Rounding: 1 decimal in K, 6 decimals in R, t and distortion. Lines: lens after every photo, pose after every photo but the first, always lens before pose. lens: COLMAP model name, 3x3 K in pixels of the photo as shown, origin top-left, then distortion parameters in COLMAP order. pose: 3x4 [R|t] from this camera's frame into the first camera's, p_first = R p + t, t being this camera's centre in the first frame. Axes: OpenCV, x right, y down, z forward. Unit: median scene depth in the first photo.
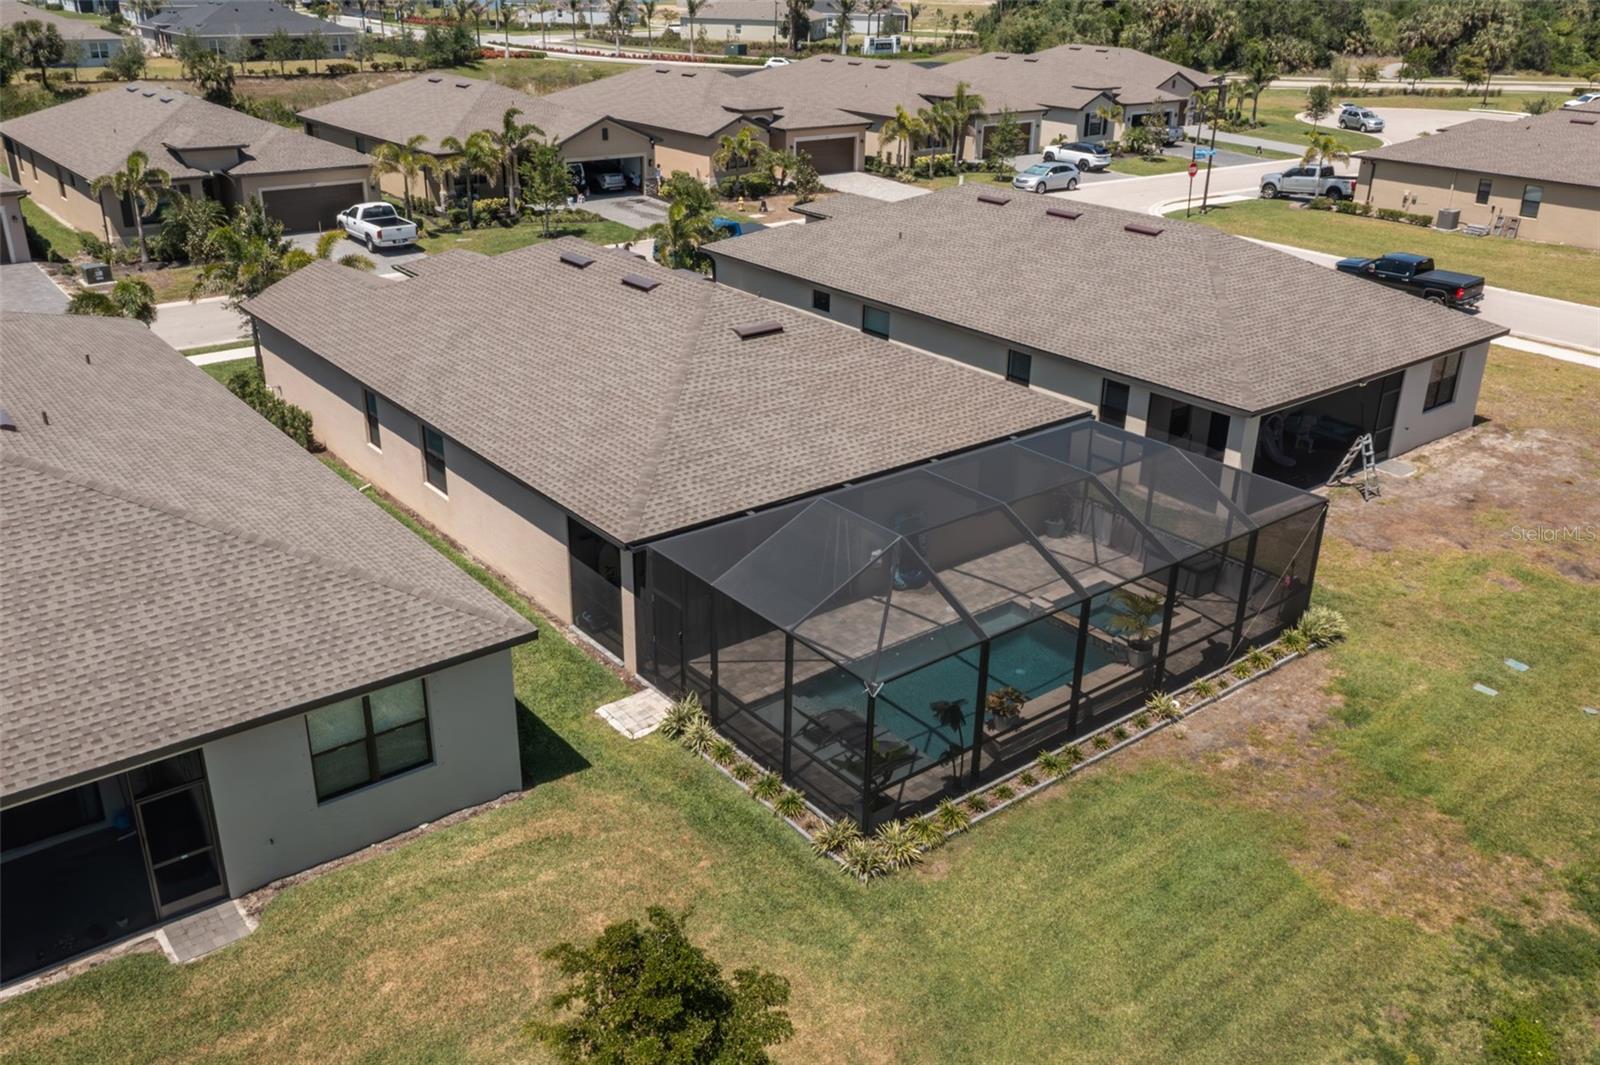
lens RADIAL K [[1321.4, 0, 800.0], [0, 1321.4, 532.5], [0, 0, 1]] dist [-0.000892, 0.004260]
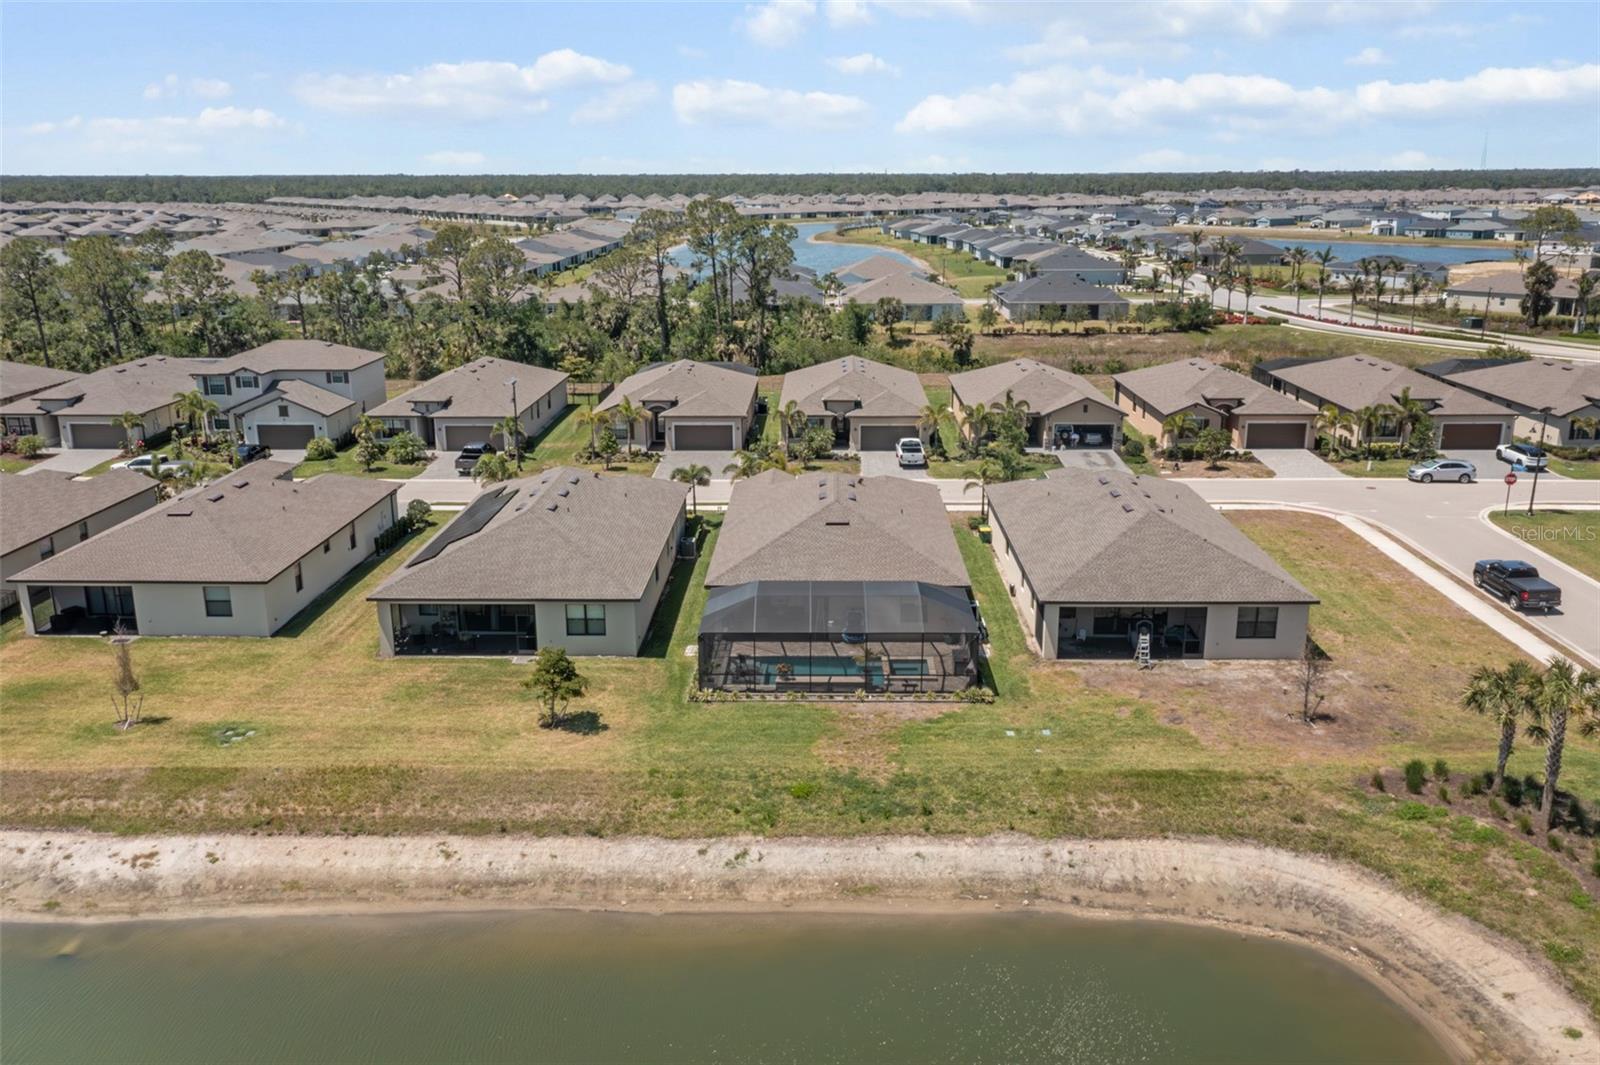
lens RADIAL K [[1271.2, 0, 800.0], [0, 1271.2, 532.5], [0, 0, 1]] dist [0.030058, -0.001137]
pose [[0.764929, 0.150181, -0.626362, 0.644748], [-0.241156, 0.968485, -0.062295, 0.007472], [0.597267, 0.198702, 0.777039, -0.361107]]
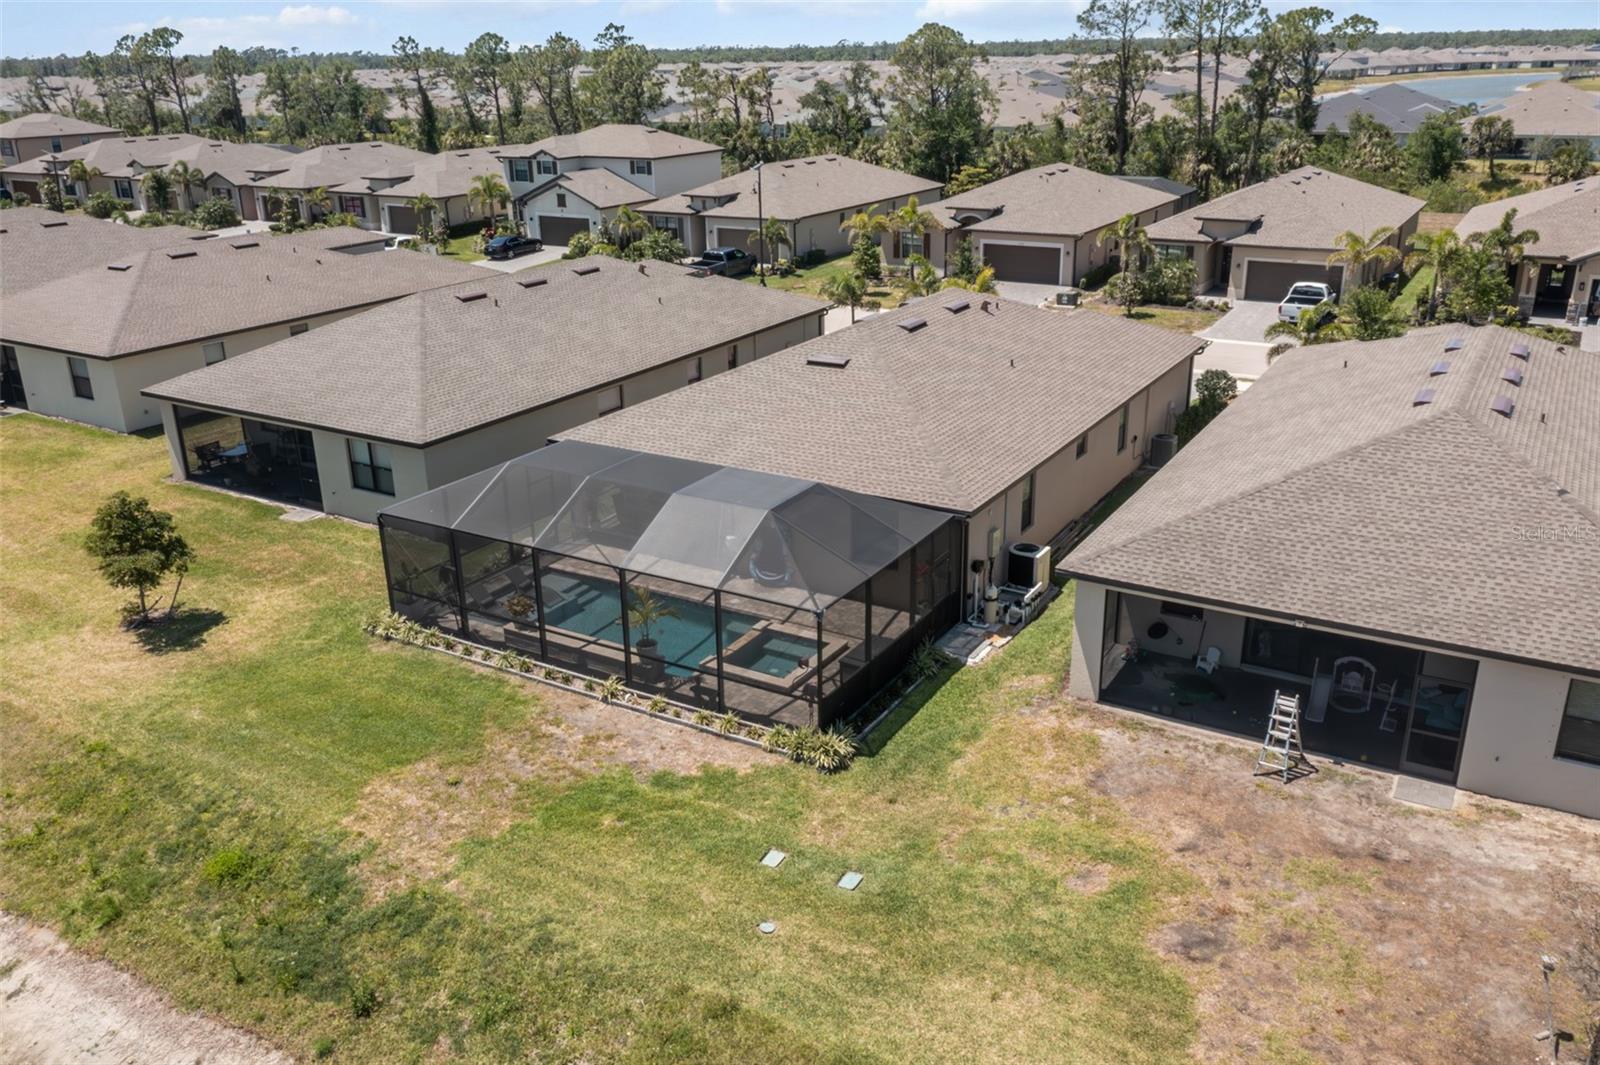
lens RADIAL K [[1274.5, 0, 800.0], [0, 1274.5, 532.5], [0, 0, 1]] dist [0.000037, -0.000366]
pose [[0.344861, 0.307257, -0.886941, 0.529894], [-0.355891, 0.917157, 0.179347, -0.104788], [0.868569, 0.253804, 0.425641, 0.260009]]
